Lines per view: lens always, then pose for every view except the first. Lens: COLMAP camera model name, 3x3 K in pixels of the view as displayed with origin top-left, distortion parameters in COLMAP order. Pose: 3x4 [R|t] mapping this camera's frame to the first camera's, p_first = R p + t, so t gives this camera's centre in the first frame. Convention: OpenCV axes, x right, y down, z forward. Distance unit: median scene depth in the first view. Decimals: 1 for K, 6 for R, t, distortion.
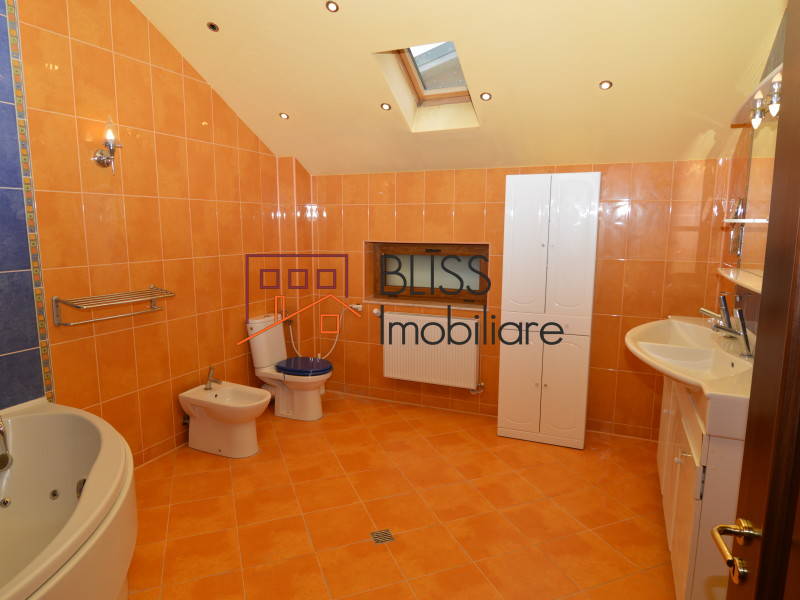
lens RADIAL K [[500.4, 0, 400.5], [0, 500.4, 299.6], [0, 0, 1]] dist [-0.011508, -0.004186]
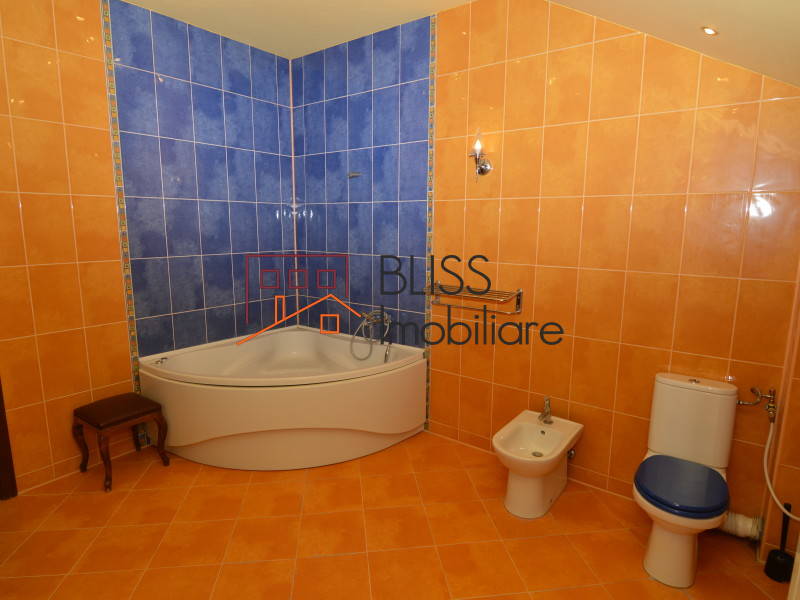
lens RADIAL K [[465.6, 0, 402.8], [0, 465.6, 301.5], [0, 0, 1]] dist [0.007290, 0.000159]
pose [[-0.244124, 0.147816, -0.958412, 0.556781], [-0.154621, 0.969738, 0.188947, -0.179911], [0.957338, 0.194318, -0.213880, 1.245715]]
